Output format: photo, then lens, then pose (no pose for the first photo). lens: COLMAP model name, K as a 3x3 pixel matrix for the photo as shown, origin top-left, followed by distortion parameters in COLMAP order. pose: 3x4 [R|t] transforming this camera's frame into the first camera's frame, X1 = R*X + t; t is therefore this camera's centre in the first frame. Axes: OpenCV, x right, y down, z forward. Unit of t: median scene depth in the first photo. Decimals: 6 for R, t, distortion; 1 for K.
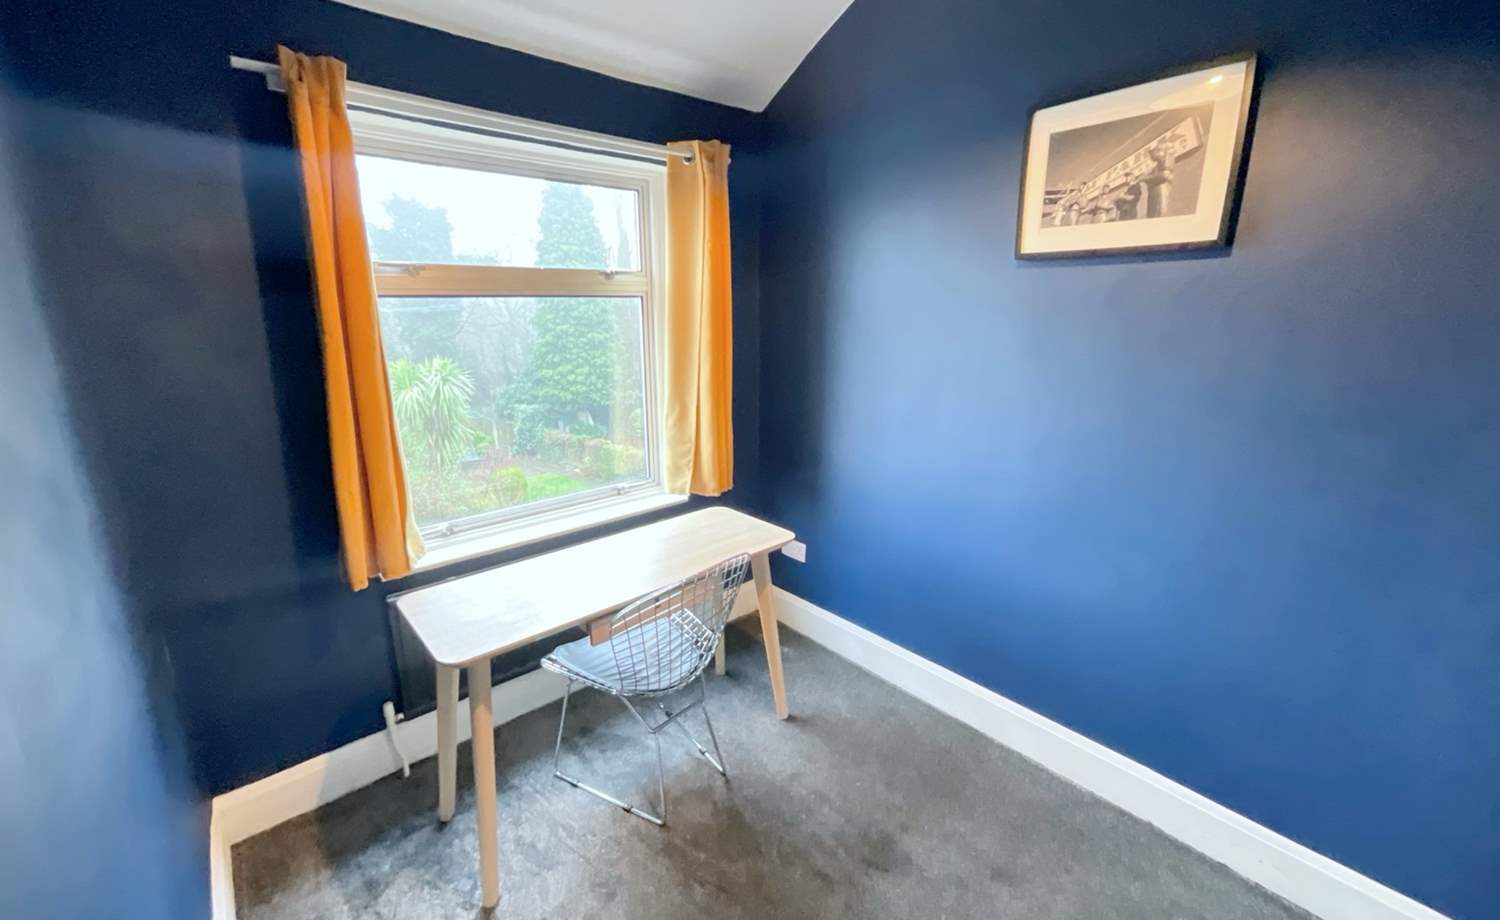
lens RADIAL K [[611.3, 0, 750.0], [0, 611.3, 460.0], [0, 0, 1]] dist [-0.009806, 0.009077]
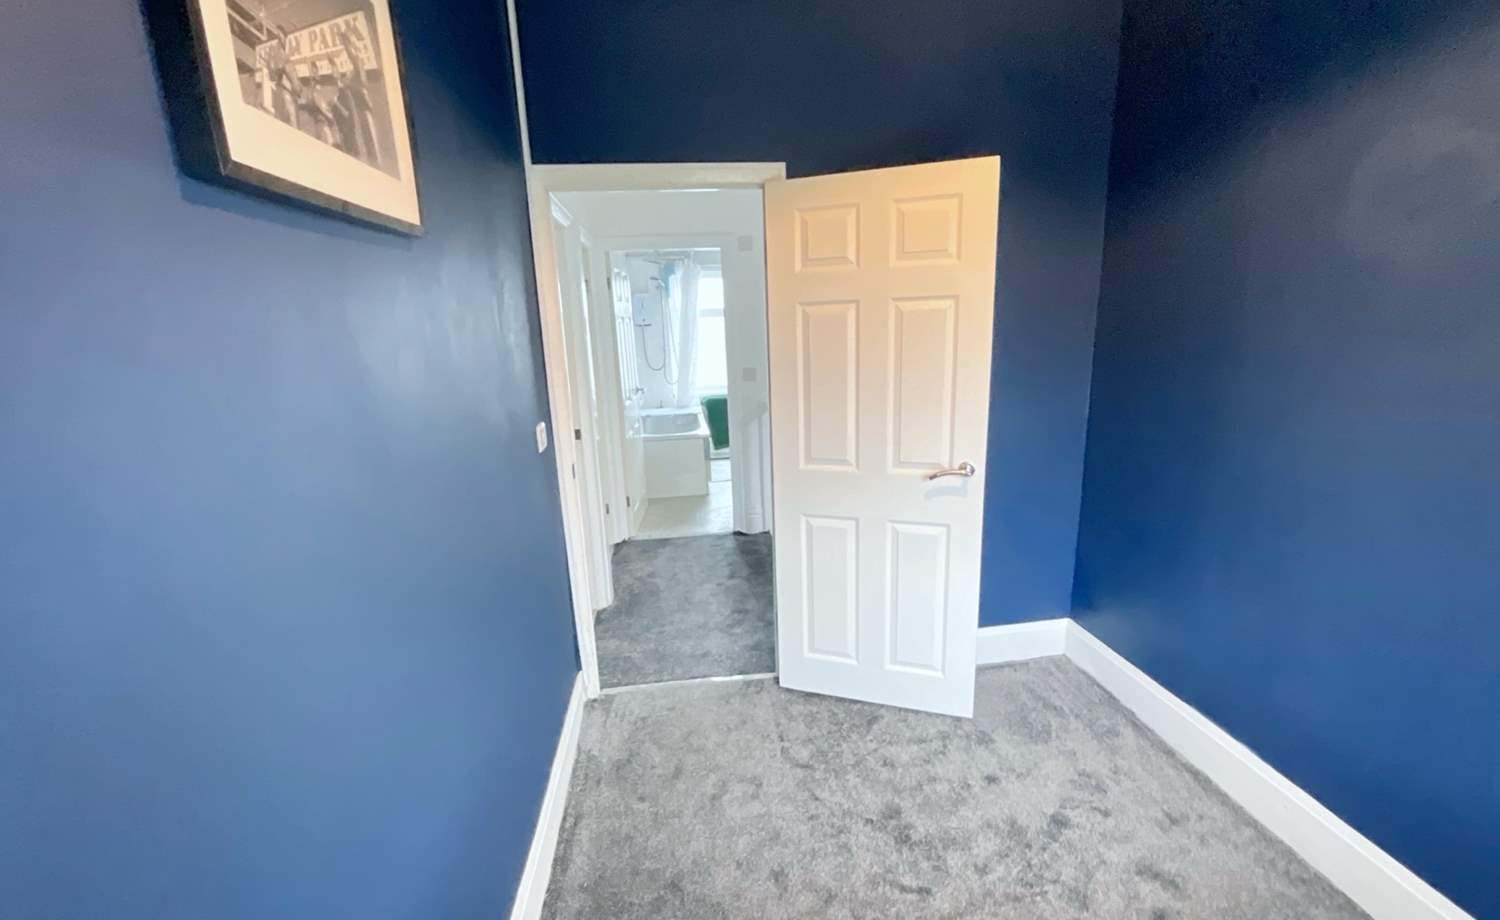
lens RADIAL K [[611.3, 0, 750.0], [0, 611.3, 460.0], [0, 0, 1]] dist [-0.009806, 0.009077]
pose [[-0.822765, -0.104001, 0.558786, 0.003533], [0.174582, 0.889351, 0.422583, -0.307296], [-0.540905, 0.445241, -0.713570, 1.257742]]
